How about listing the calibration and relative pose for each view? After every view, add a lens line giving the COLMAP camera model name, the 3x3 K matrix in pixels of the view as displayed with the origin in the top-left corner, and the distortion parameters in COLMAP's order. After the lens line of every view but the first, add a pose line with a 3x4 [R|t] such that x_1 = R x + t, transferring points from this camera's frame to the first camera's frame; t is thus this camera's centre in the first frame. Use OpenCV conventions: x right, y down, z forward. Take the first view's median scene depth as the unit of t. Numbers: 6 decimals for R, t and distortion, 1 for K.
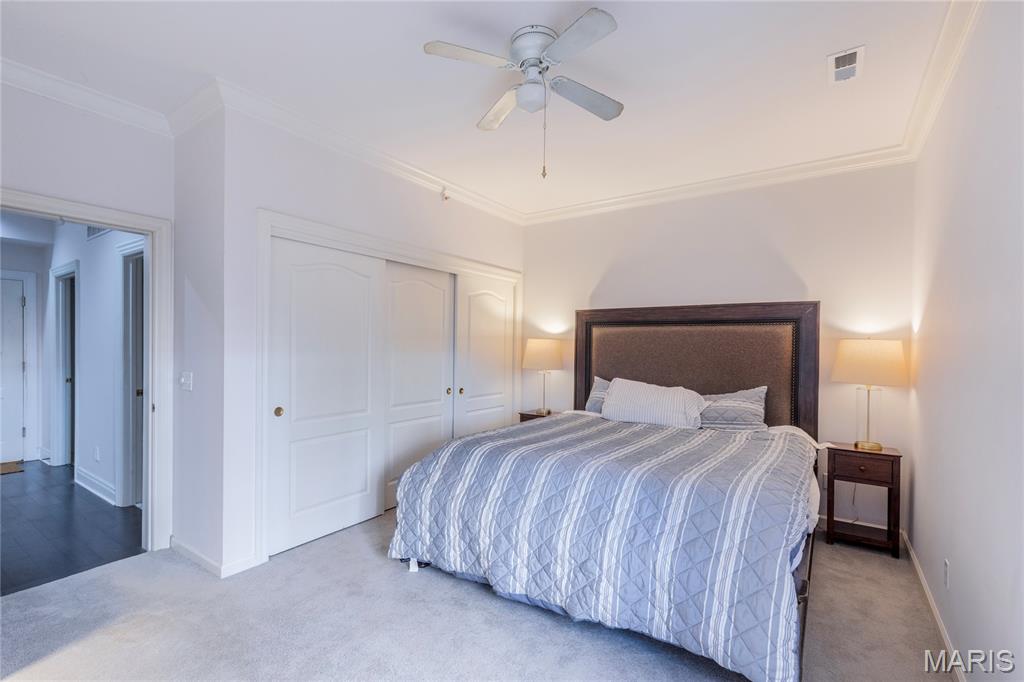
lens RADIAL K [[463.0, 0, 510.5], [0, 463.0, 351.1], [0, 0, 1]] dist [0.002126, 0.000163]
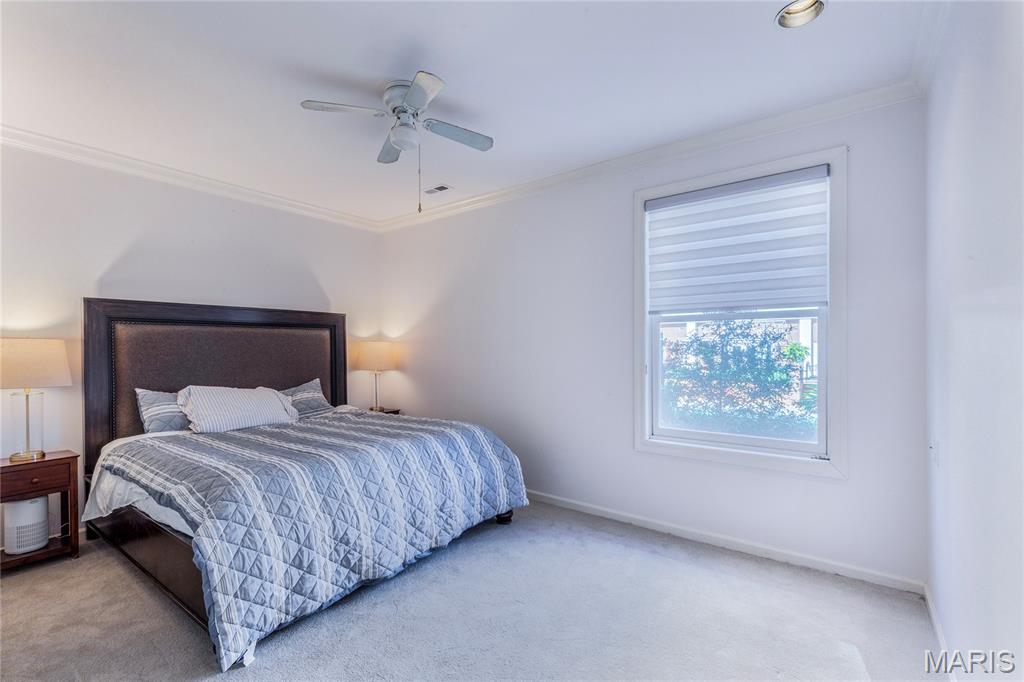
lens RADIAL K [[463.6, 0, 512.2], [0, 463.6, 362.6], [0, 0, 1]] dist [-0.002534, -0.000860]
pose [[0.030180, -0.044733, 0.998543, -0.715060], [0.012161, 0.998941, 0.044383, -0.017372], [-0.999471, 0.010804, 0.030692, 0.441381]]
